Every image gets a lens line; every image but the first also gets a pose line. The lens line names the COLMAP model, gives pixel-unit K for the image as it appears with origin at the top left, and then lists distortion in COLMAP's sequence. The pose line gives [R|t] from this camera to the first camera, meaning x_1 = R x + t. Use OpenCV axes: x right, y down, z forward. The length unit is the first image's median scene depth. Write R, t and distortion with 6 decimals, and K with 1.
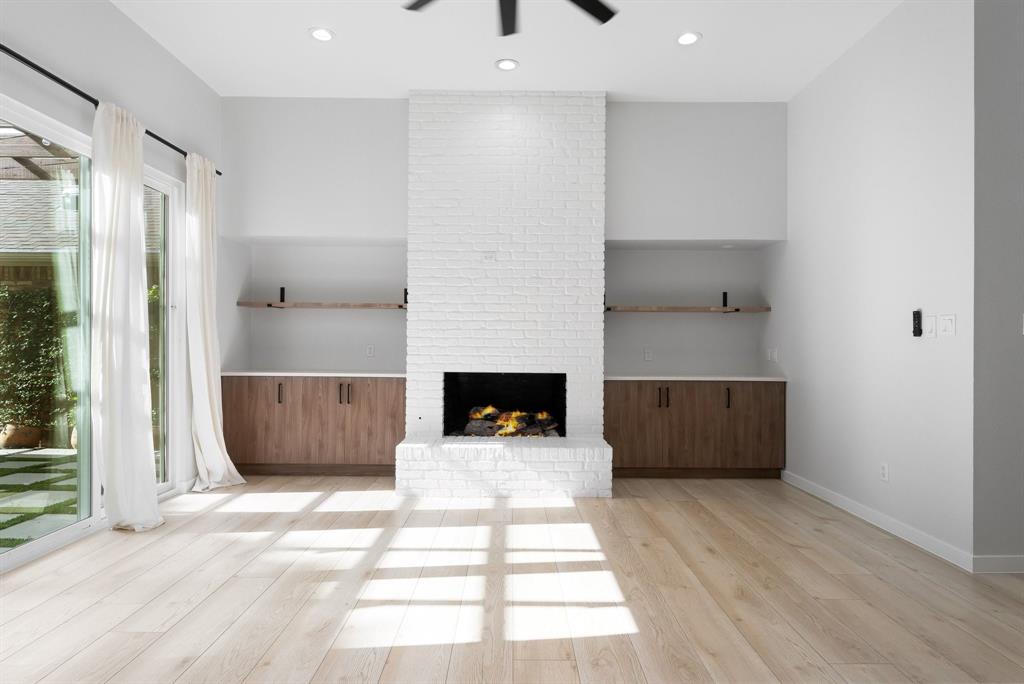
lens RADIAL K [[603.1, 0, 516.1], [0, 603.1, 341.3], [0, 0, 1]] dist [0.002907, -0.002839]
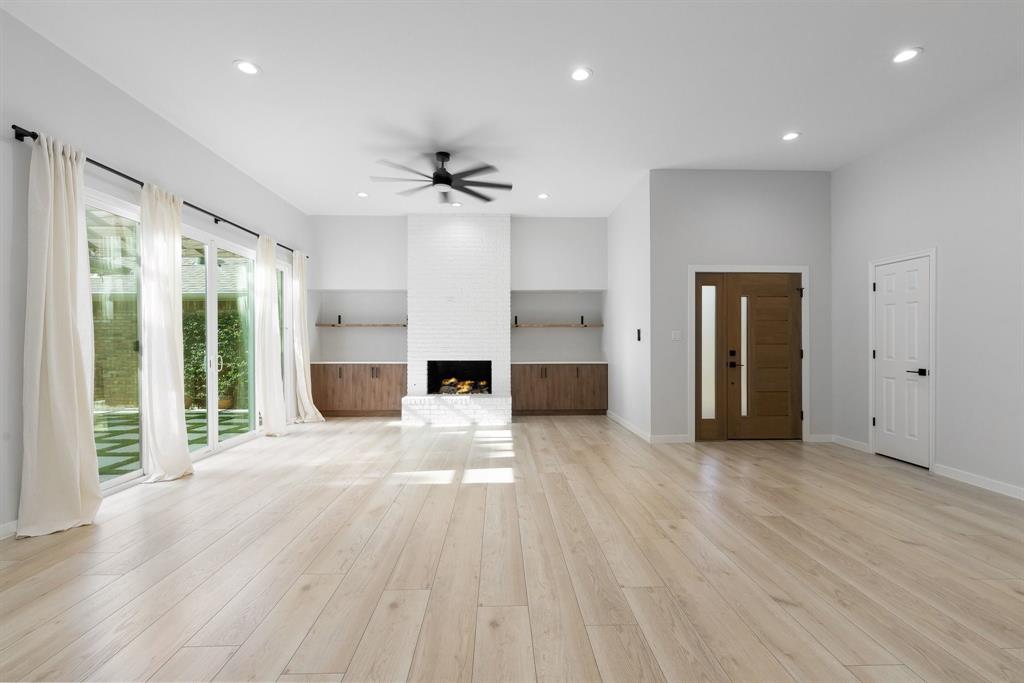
lens RADIAL K [[468.0, 0, 513.0], [0, 468.0, 345.0], [0, 0, 1]] dist [0.001762, -0.000094]
pose [[0.999762, -0.009314, 0.019735, 0.120087], [0.009130, 0.999914, 0.009379, -0.009111], [-0.019821, -0.009197, 0.999761, -0.474726]]
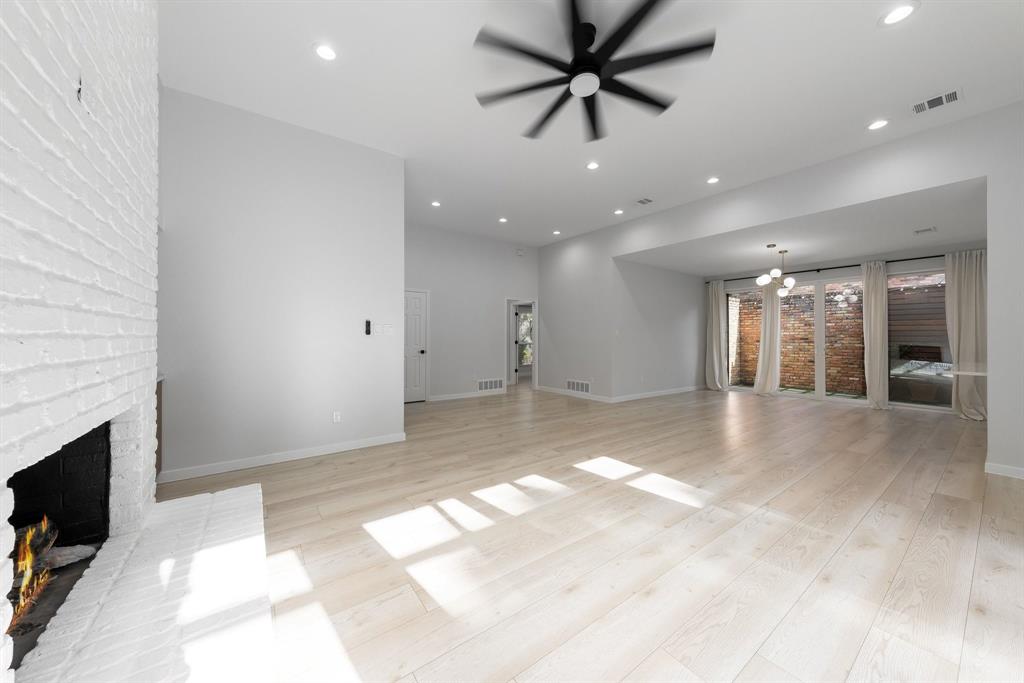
lens RADIAL K [[355.5, 0, 514.0], [0, 355.5, 336.1], [0, 0, 1]] dist [-0.004258, 0.000001]
pose [[-0.587536, -0.009050, 0.809147, -0.333988], [-0.008511, 0.999951, 0.005004, -0.008980], [-0.809153, -0.003947, -0.587584, 0.881472]]
